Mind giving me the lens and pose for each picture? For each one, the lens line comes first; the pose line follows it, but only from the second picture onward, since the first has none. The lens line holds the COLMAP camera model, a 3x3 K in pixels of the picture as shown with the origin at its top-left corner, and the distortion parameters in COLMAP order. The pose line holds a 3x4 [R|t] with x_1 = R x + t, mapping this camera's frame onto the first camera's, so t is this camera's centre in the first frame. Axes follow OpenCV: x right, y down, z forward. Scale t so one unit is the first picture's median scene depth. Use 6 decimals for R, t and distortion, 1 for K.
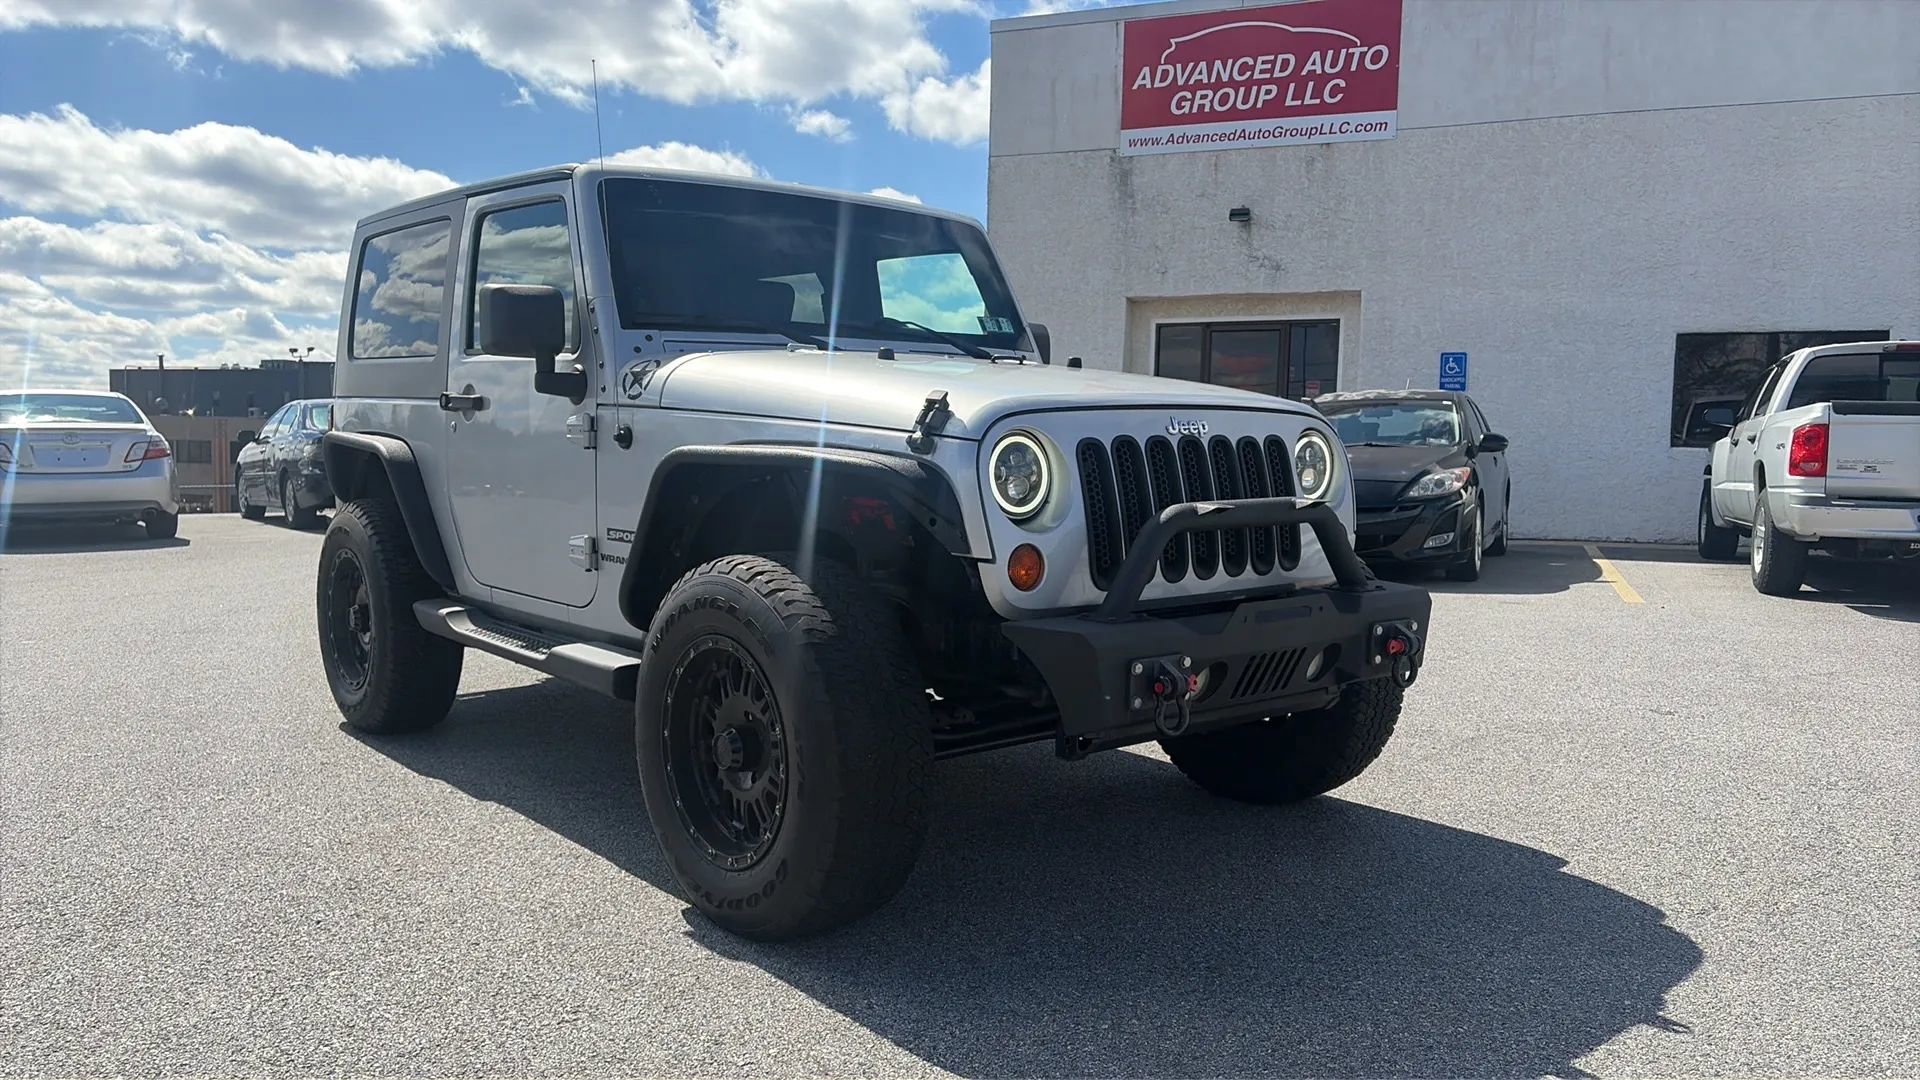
lens RADIAL K [[1388.2, 0, 965.8], [0, 1388.2, 535.4], [0, 0, 1]] dist [0.059057, -0.056401]
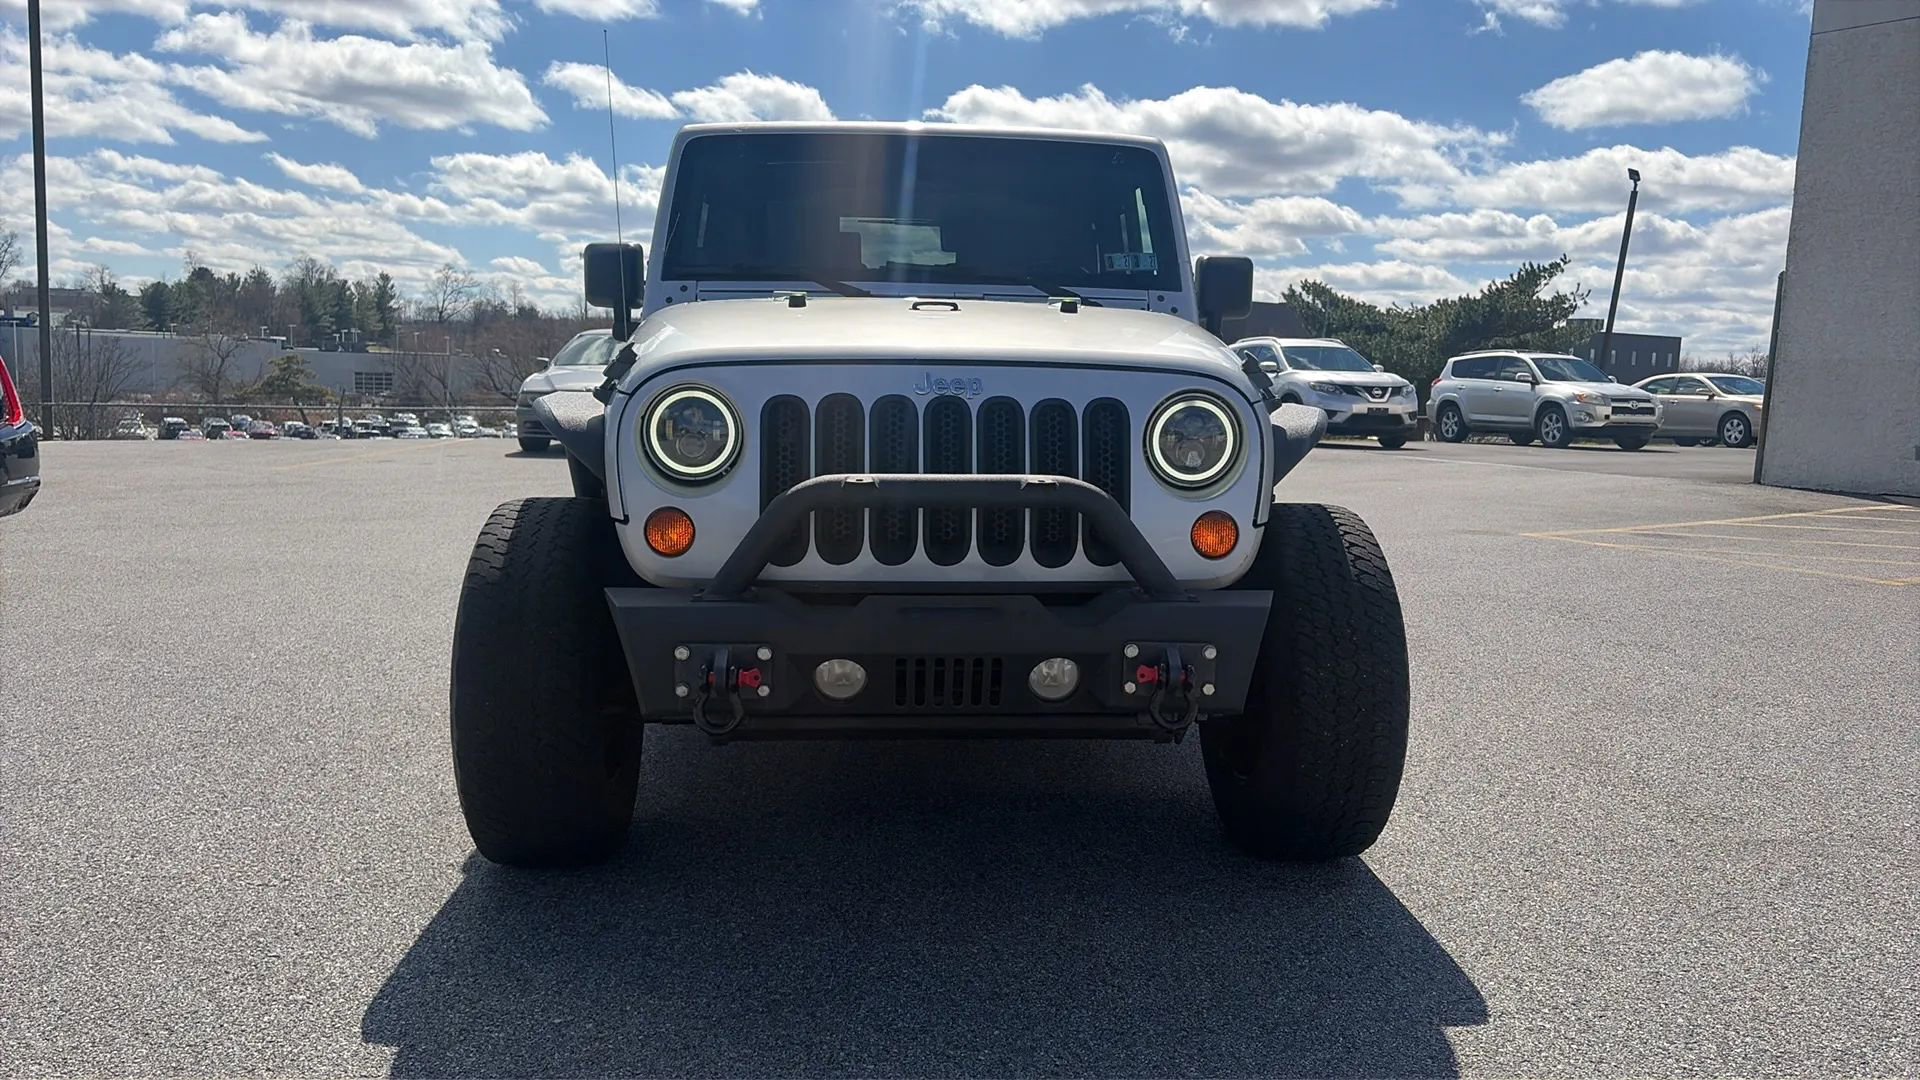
lens RADIAL K [[1388.2, 0, 976.4], [0, 1388.2, 519.7], [0, 0, 1]] dist [0.059057, -0.056401]
pose [[0.807218, 0.079168, -0.584920, 0.528602], [-0.059185, 0.996826, 0.053241, -0.032941], [0.587278, -0.008359, 0.809342, 0.248363]]
